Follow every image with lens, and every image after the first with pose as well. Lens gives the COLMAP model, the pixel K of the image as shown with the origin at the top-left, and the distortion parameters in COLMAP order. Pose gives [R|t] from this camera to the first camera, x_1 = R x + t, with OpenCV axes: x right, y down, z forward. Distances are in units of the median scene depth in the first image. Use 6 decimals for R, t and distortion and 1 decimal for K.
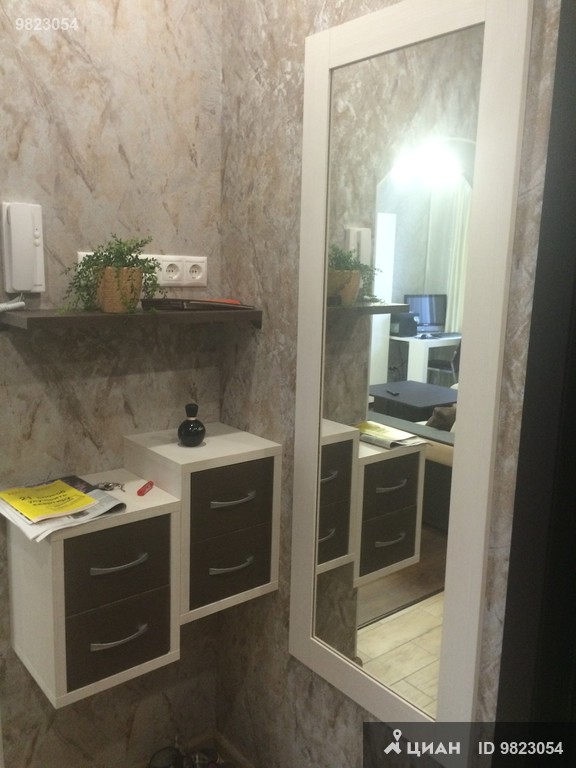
lens RADIAL K [[658.0, 0, 287.1], [0, 658.0, 380.9], [0, 0, 1]] dist [0.059933, -0.080365]
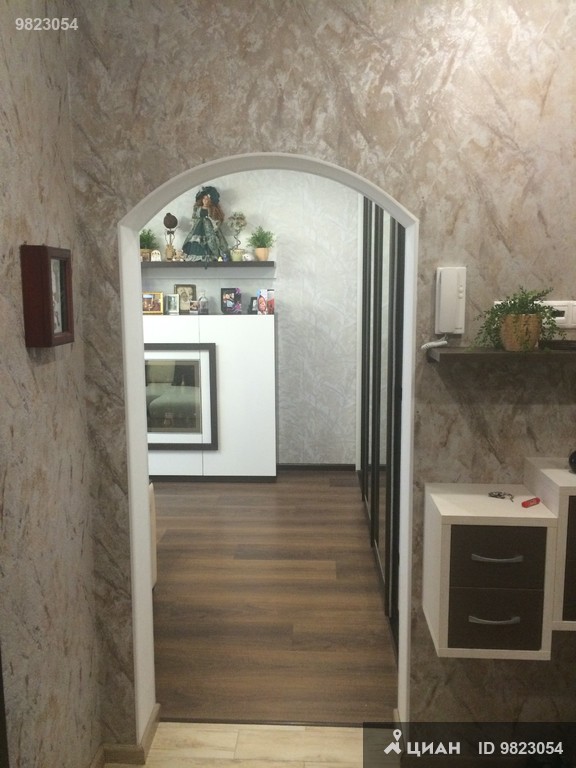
lens RADIAL K [[658.0, 0, 289.2], [0, 658.0, 383.3], [0, 0, 1]] dist [0.059933, -0.080365]
pose [[0.736298, 0.064417, -0.673584, 0.247855], [-0.094998, 0.995440, -0.008645, 0.004854], [0.669956, 0.070354, 0.739060, -0.162685]]
